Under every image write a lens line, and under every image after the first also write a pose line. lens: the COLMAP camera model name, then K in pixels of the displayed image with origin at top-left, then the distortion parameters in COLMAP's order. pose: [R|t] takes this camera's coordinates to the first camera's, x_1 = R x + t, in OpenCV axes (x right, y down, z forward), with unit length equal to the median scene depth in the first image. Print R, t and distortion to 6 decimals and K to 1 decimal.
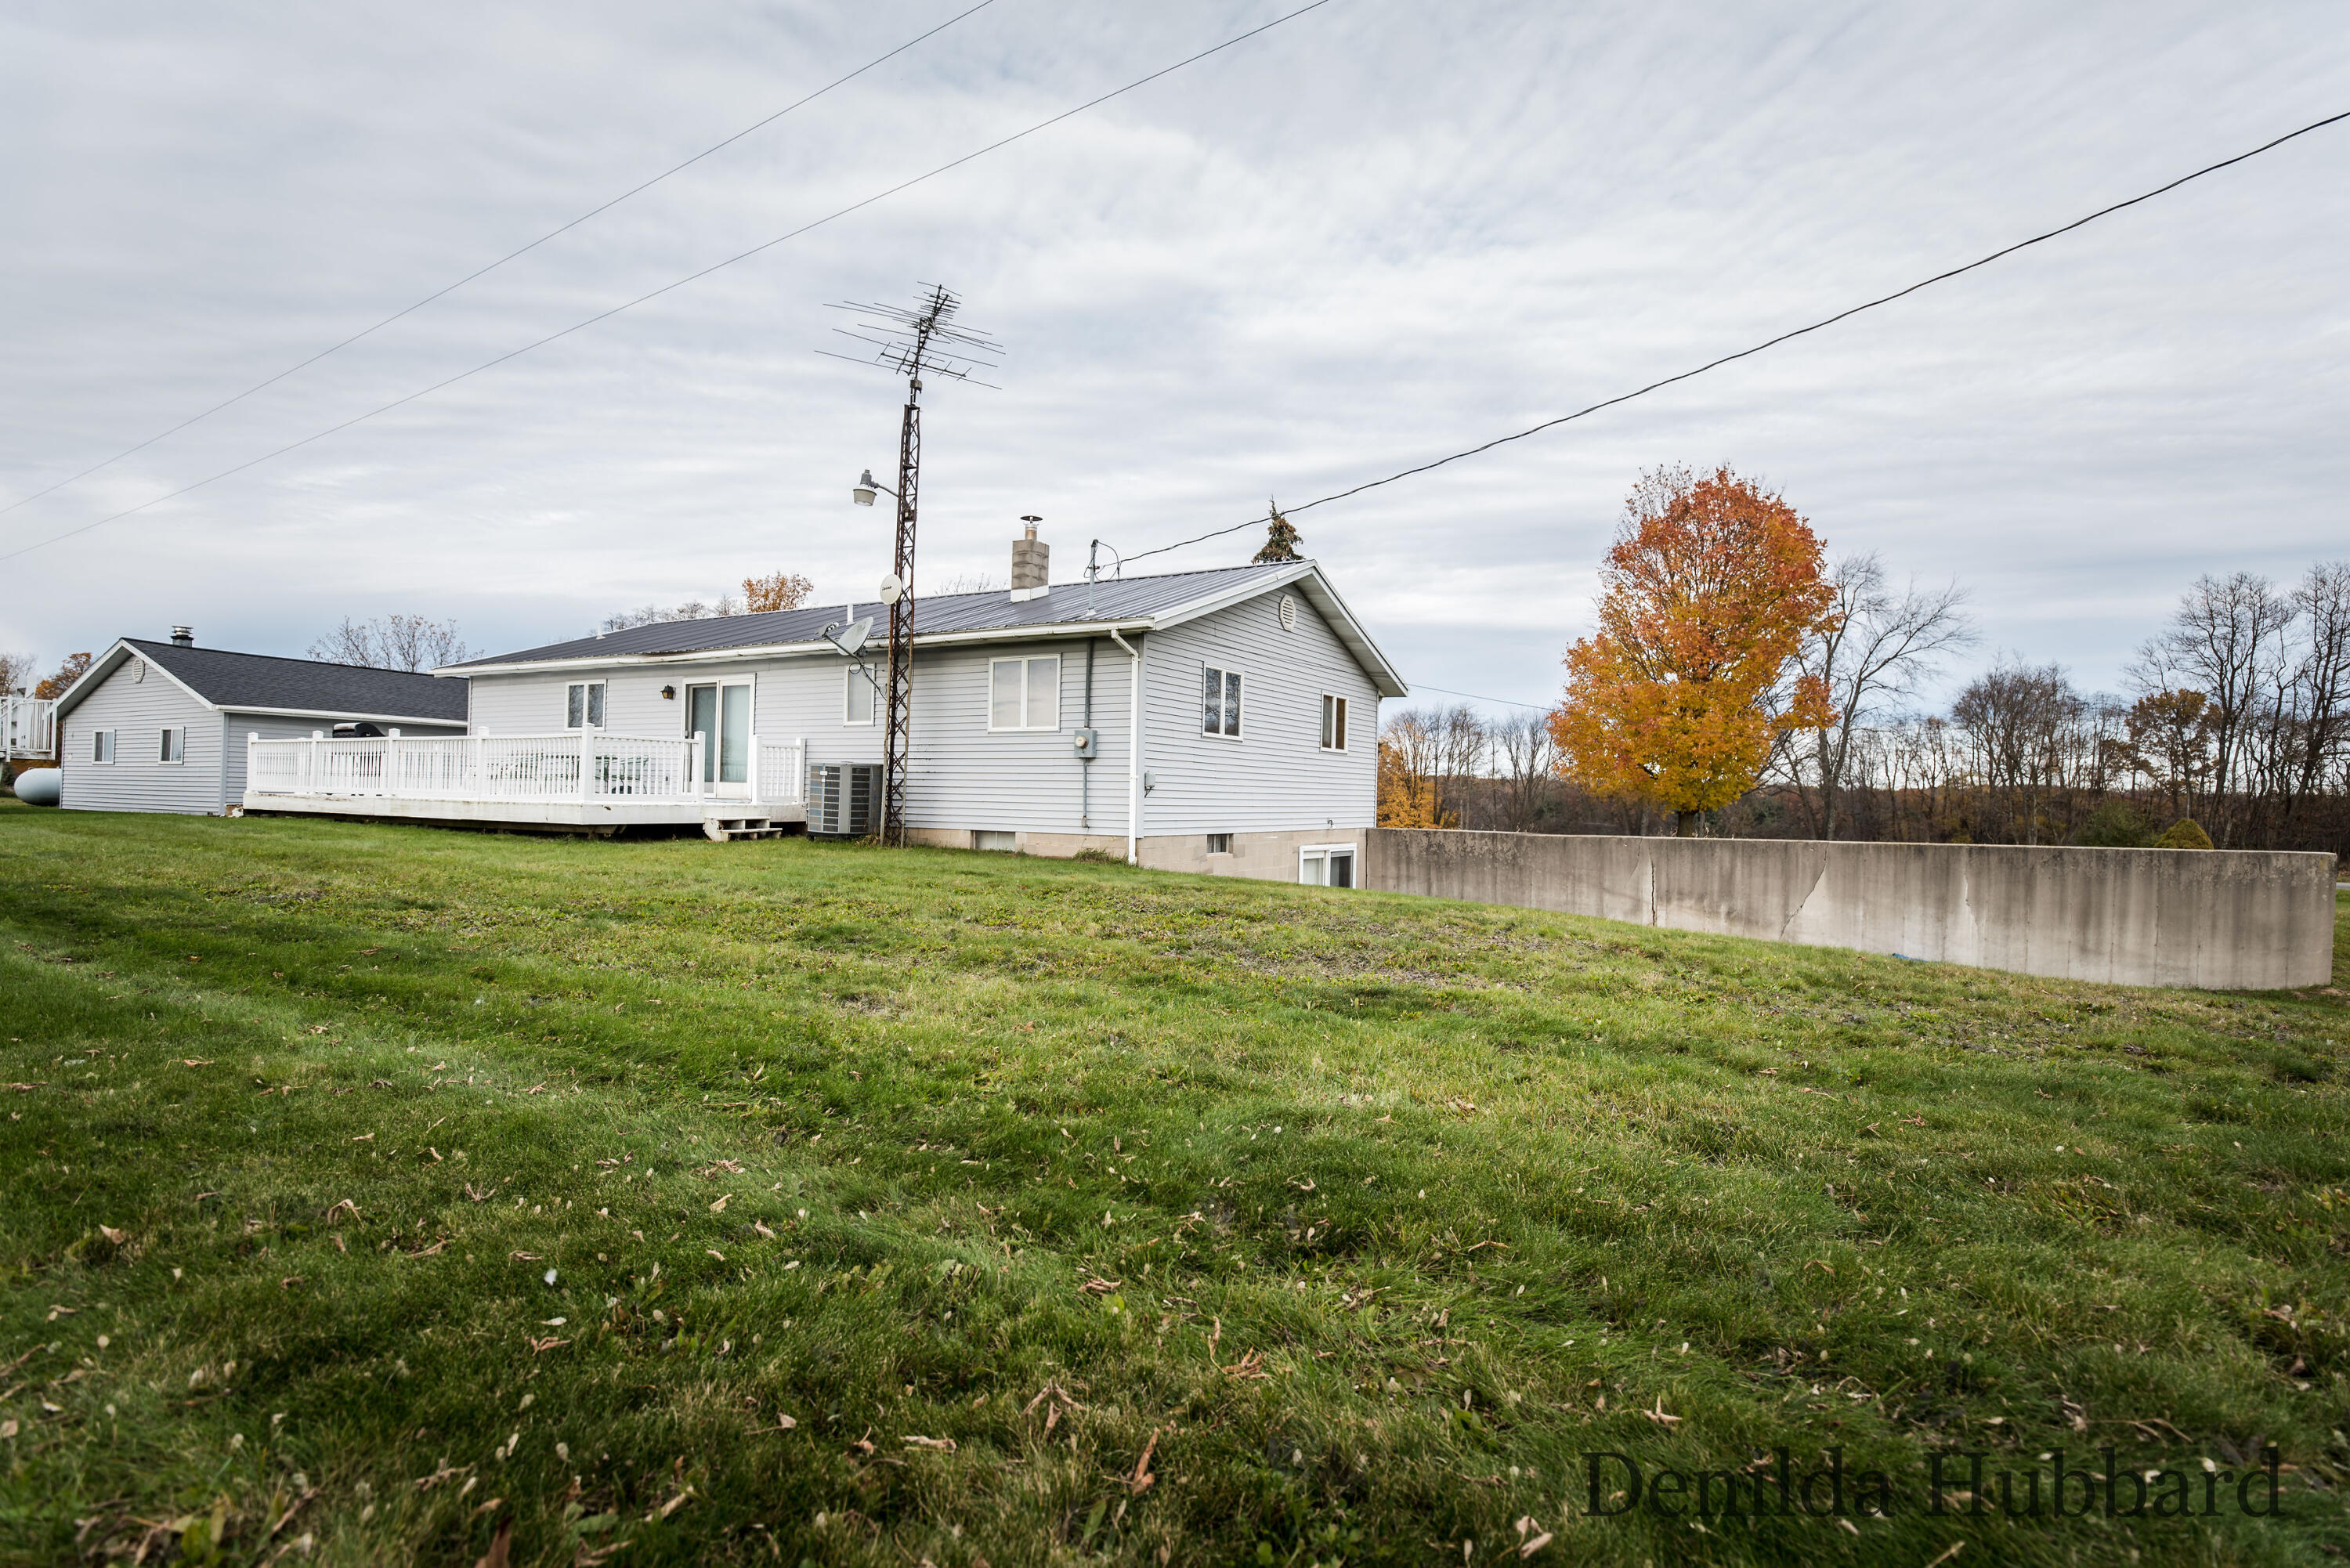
lens RADIAL K [[1127.9, 0, 1169.7], [0, 1127.9, 777.5], [0, 0, 1]] dist [-0.000753, -0.000316]
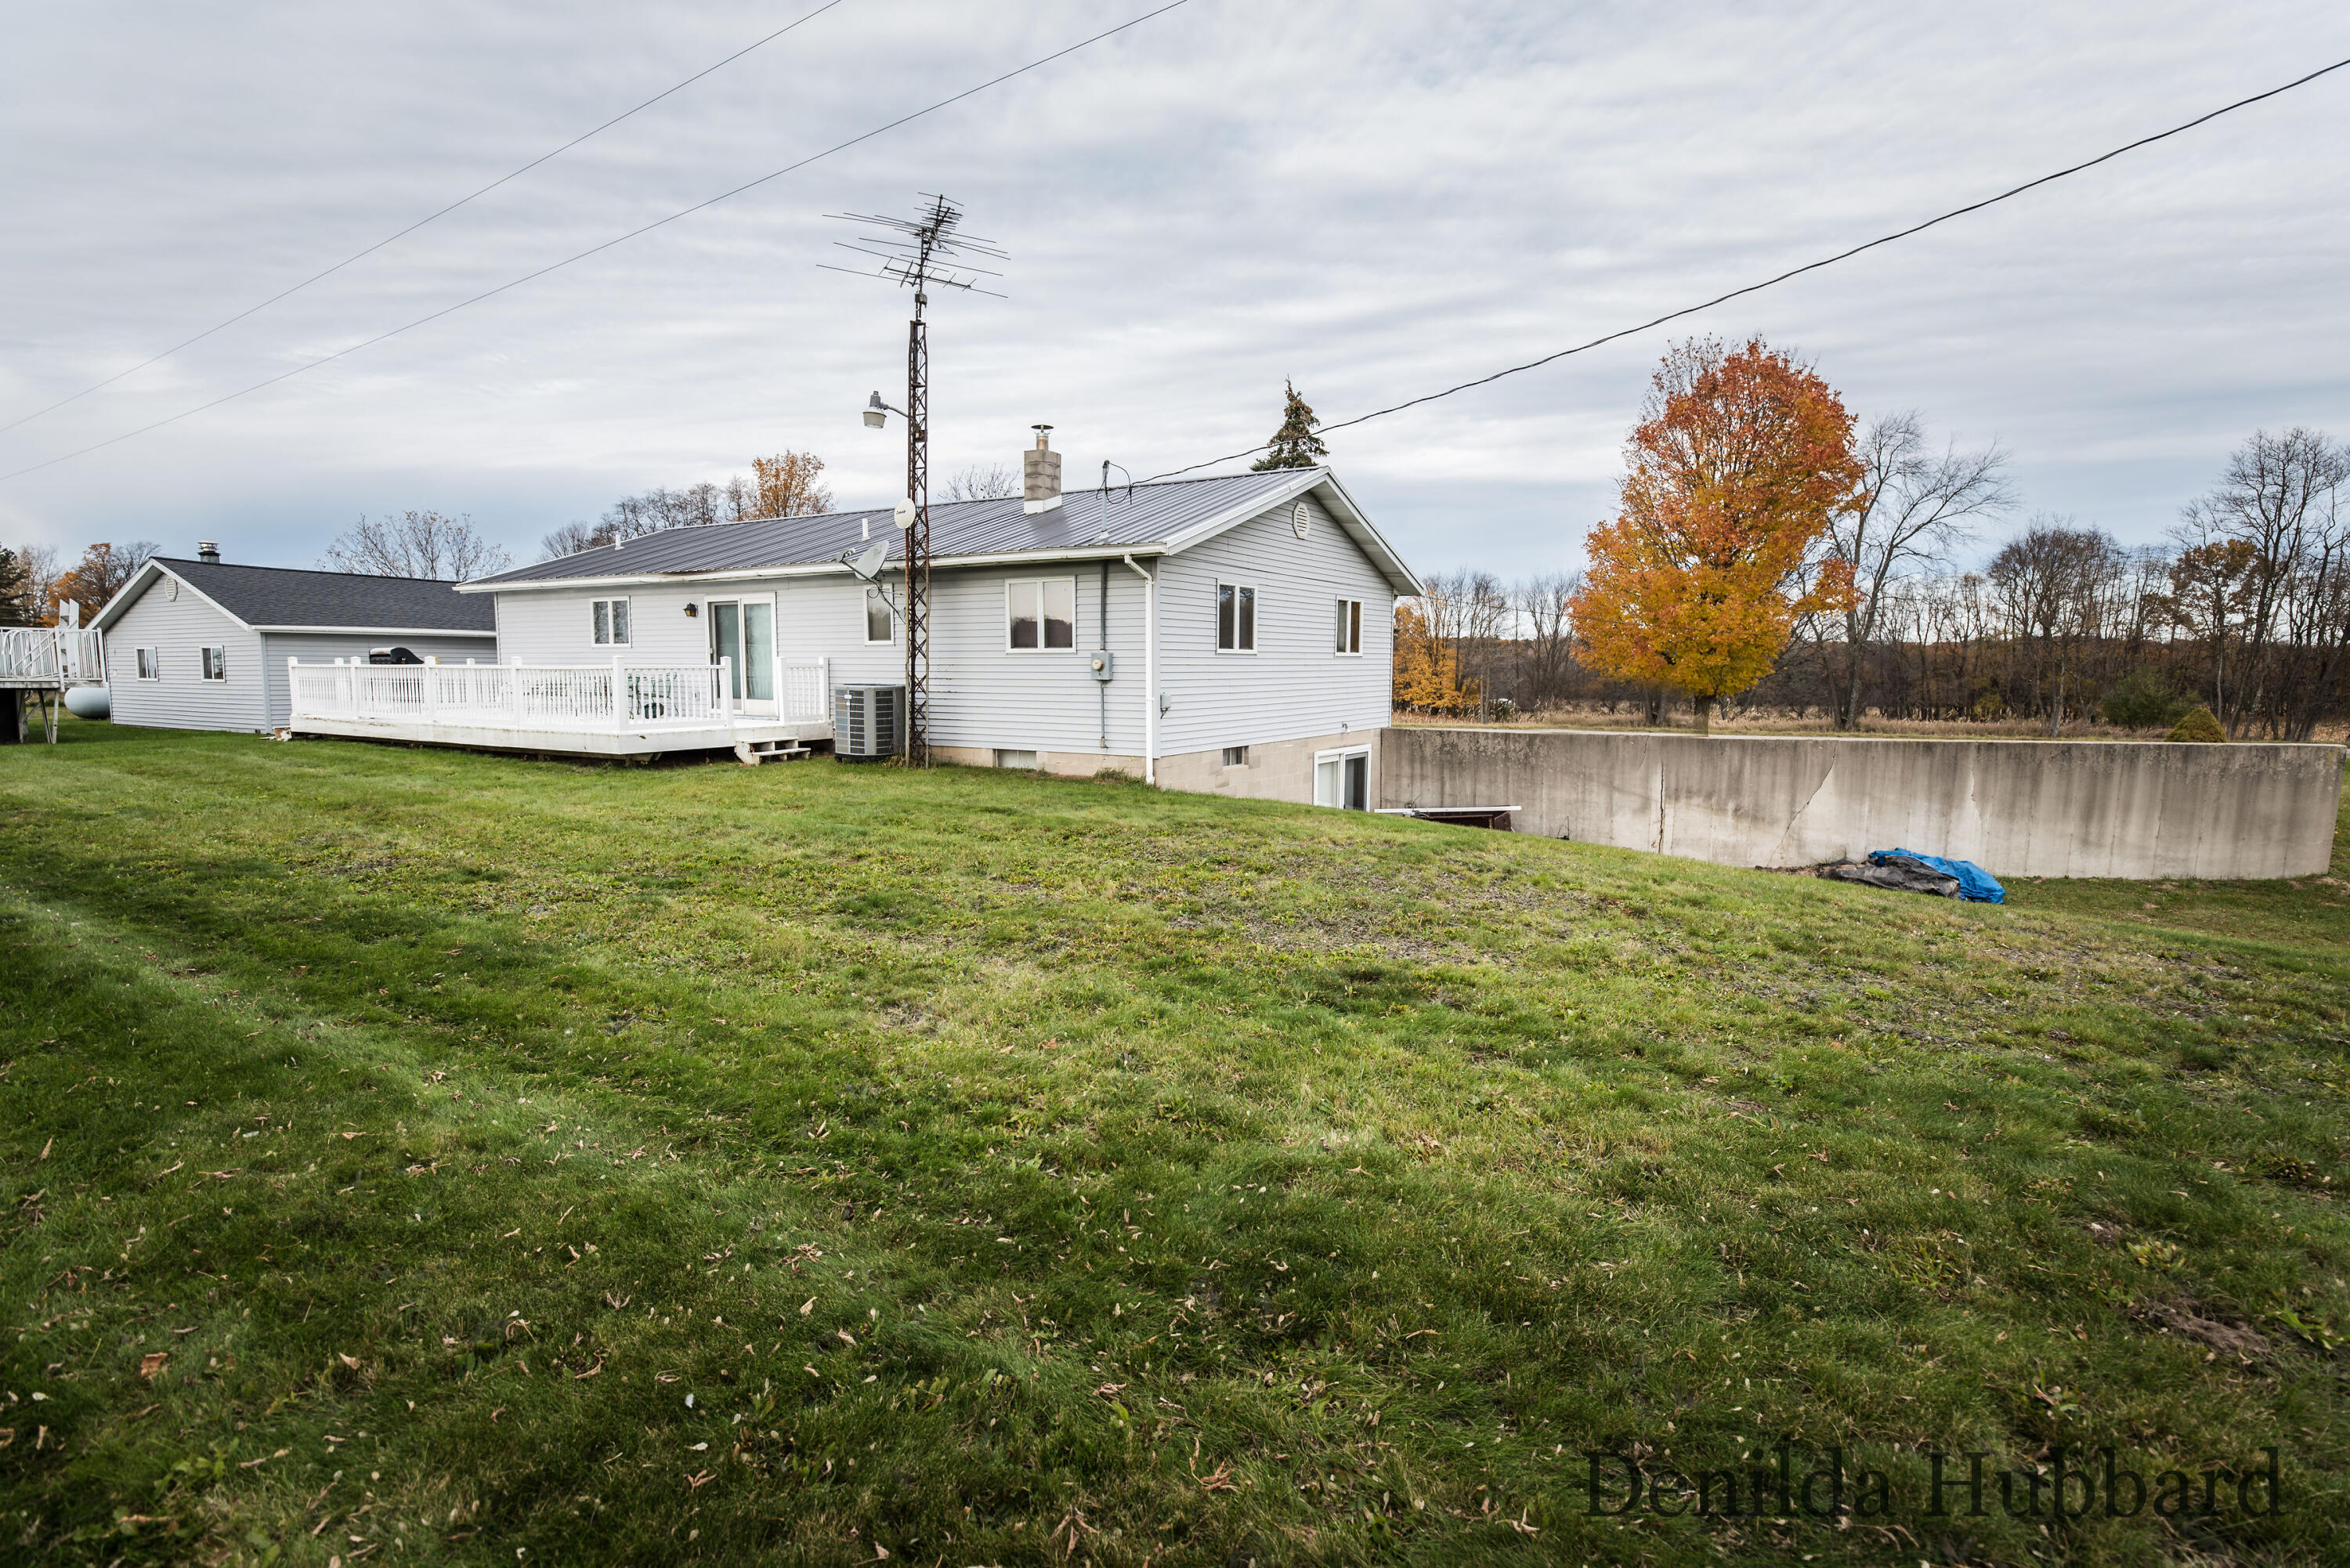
lens RADIAL K [[1127.9, 0, 1169.7], [0, 1127.9, 777.5], [0, 0, 1]] dist [-0.000753, -0.000316]
pose [[0.999669, -0.016275, -0.019929, 0.005010], [0.018517, 0.992835, 0.118050, -0.045551], [0.017865, -0.118380, 0.992808, -0.022190]]
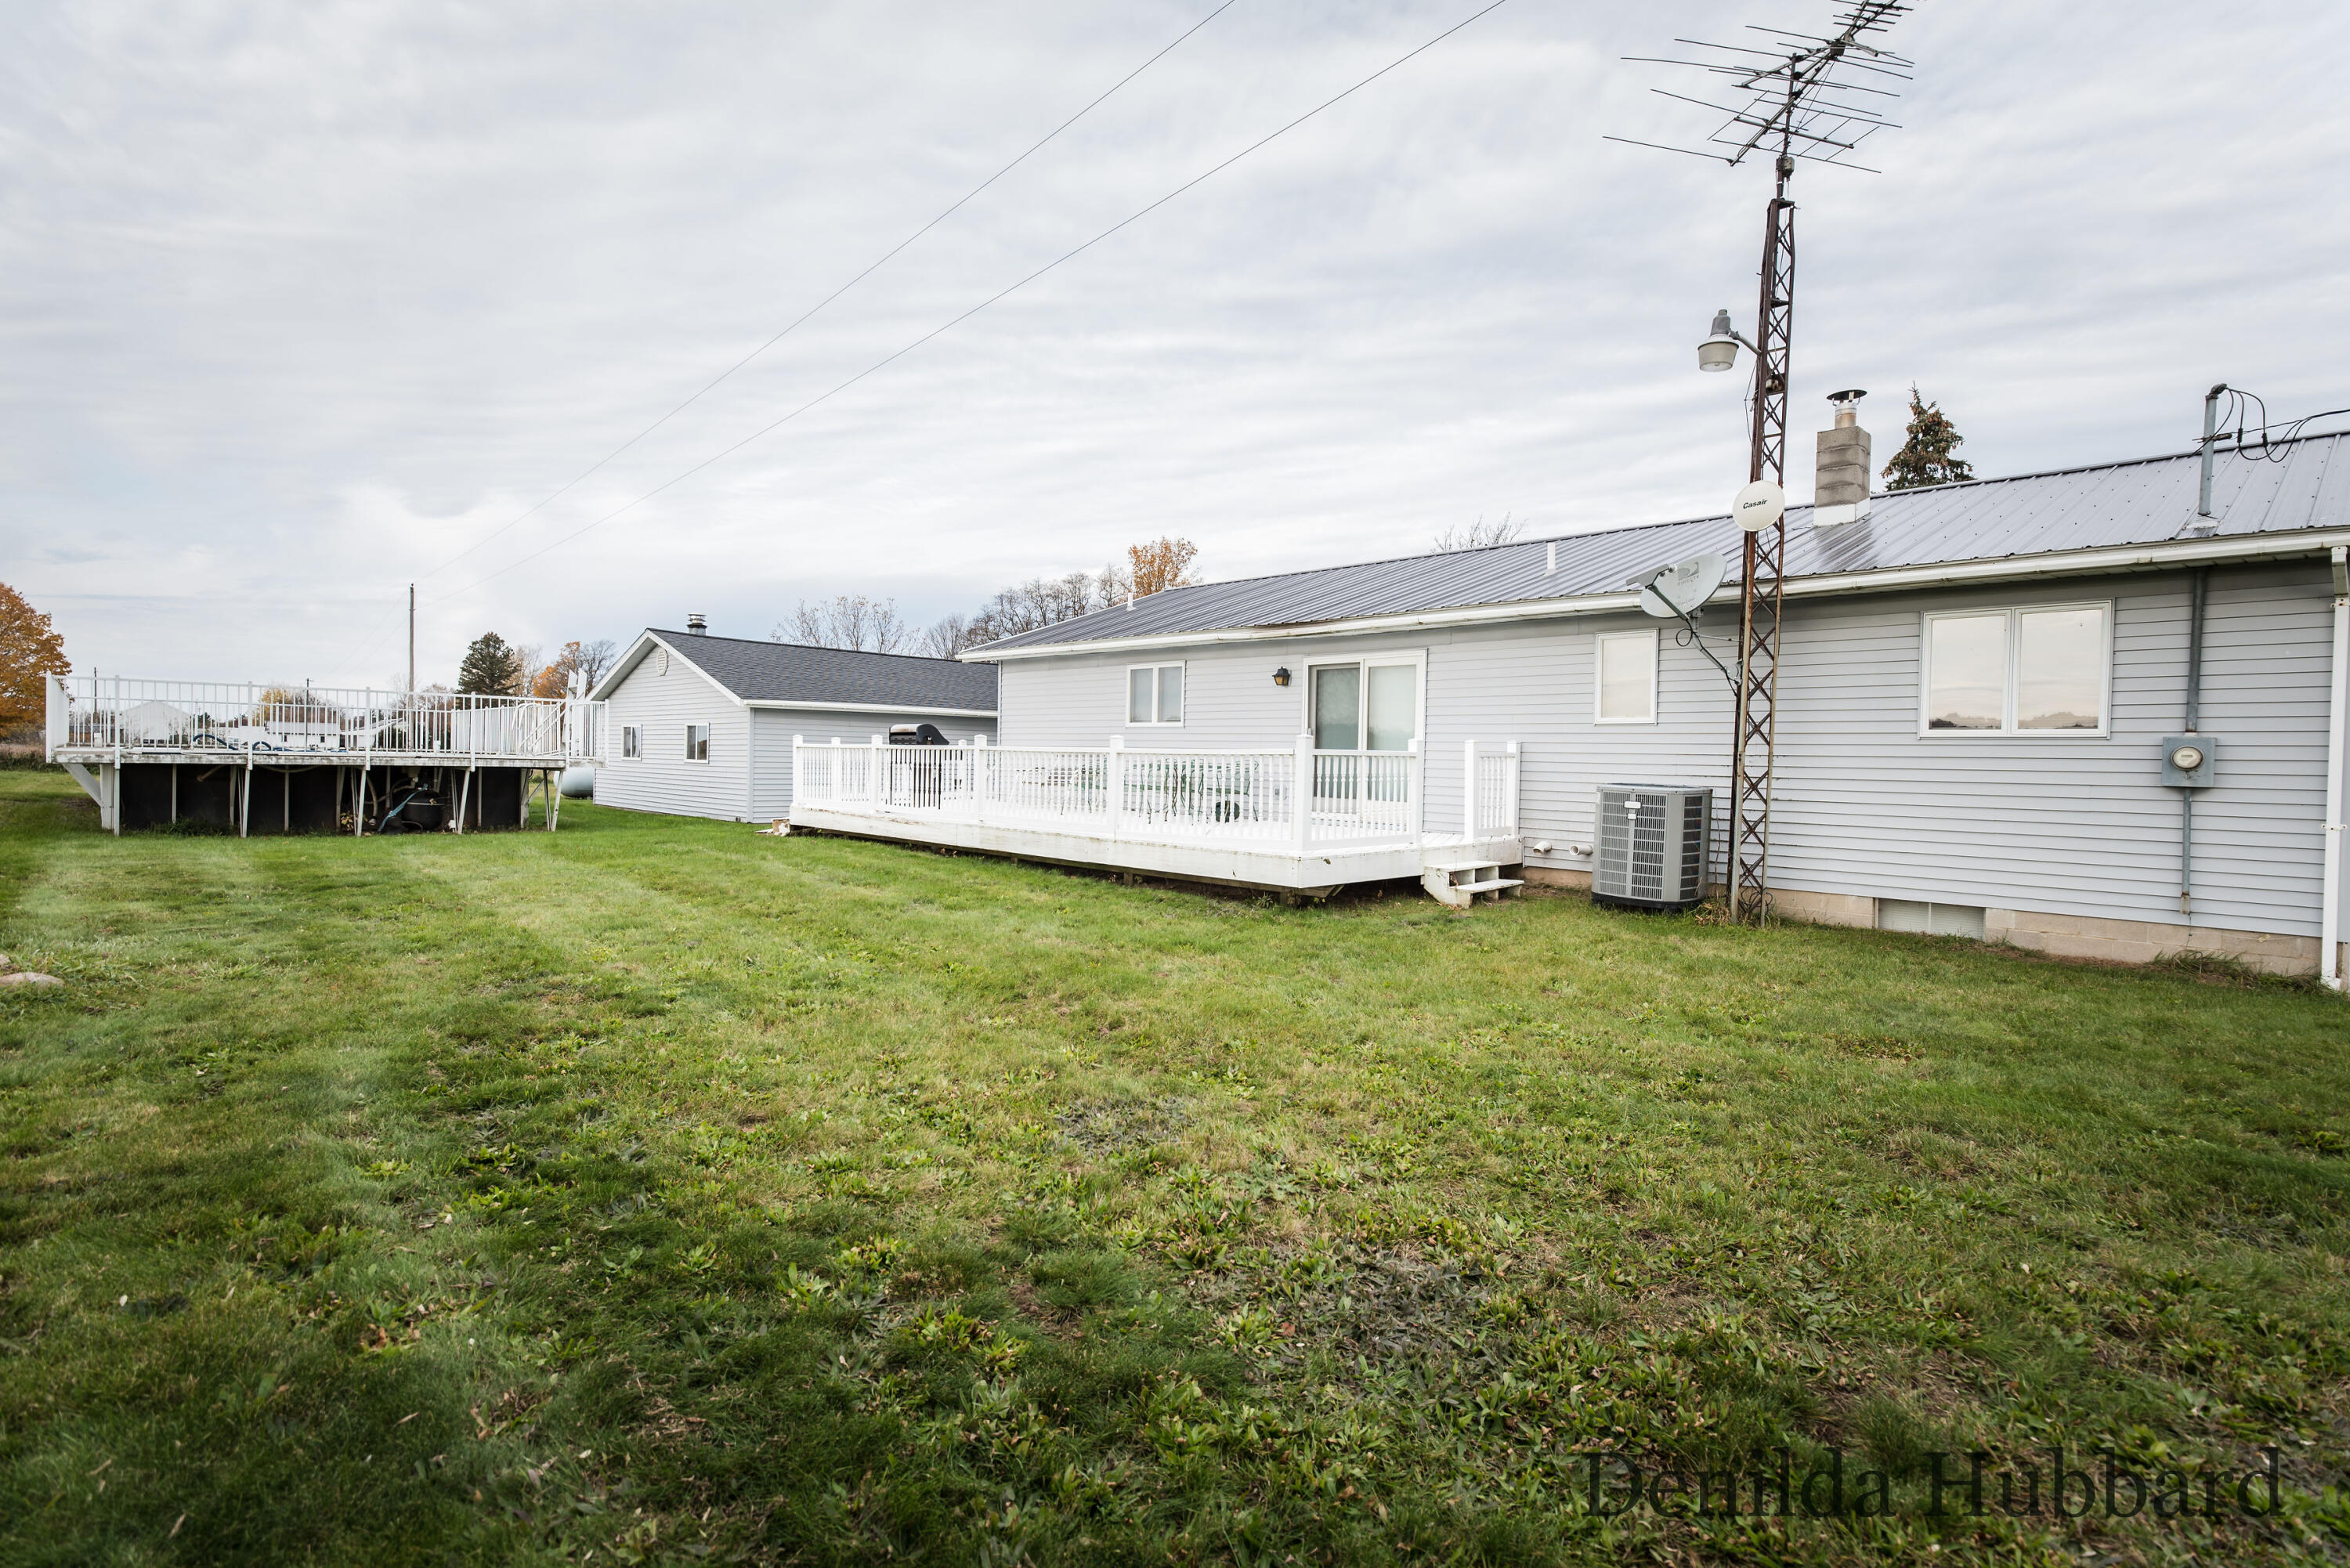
lens RADIAL K [[1127.9, 0, 1169.7], [0, 1127.9, 777.5], [0, 0, 1]] dist [-0.000753, -0.000316]
pose [[0.961198, 0.001669, -0.275853, -0.373591], [0.008060, 0.999385, 0.034133, -0.042081], [0.275740, -0.035032, 0.960594, 0.311926]]
